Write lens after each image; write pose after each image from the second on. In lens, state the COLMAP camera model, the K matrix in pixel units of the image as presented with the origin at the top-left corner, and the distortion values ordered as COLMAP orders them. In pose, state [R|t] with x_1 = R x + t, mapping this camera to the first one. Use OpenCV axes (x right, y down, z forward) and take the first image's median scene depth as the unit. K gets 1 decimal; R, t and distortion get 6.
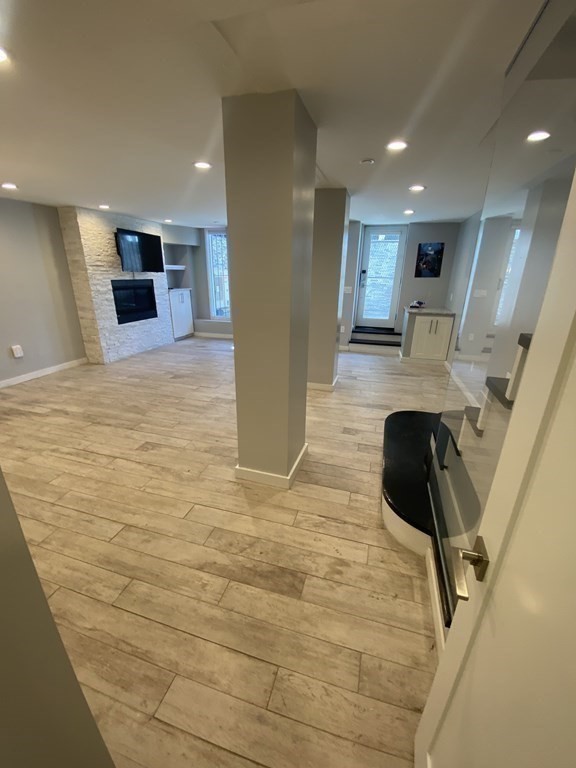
lens RADIAL K [[308.5, 0, 290.3], [0, 308.5, 385.7], [0, 0, 1]] dist [0.024911, -0.022083]
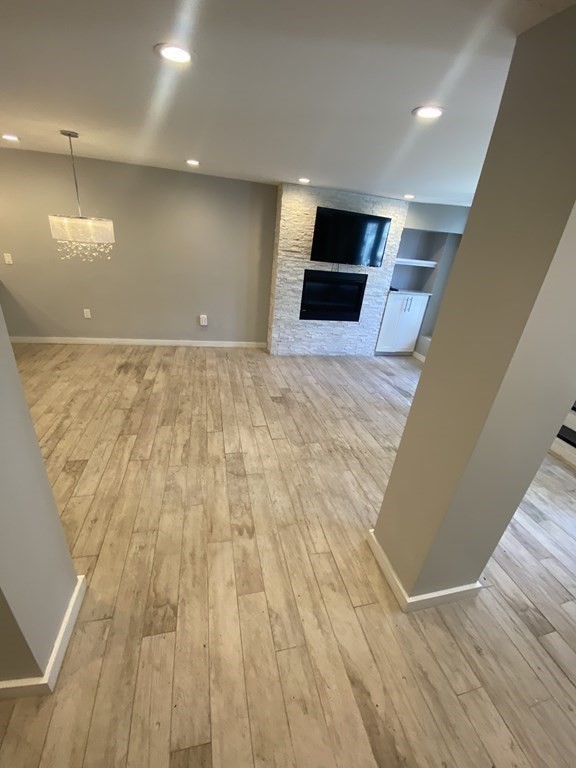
lens RADIAL K [[308.5, 0, 290.3], [0, 308.5, 385.7], [0, 0, 1]] dist [0.024911, -0.022083]
pose [[0.505173, 0.395417, -0.767102, 0.237707], [-0.381489, 0.899618, 0.212495, -0.245647], [0.774123, 0.185294, 0.605310, 0.572303]]
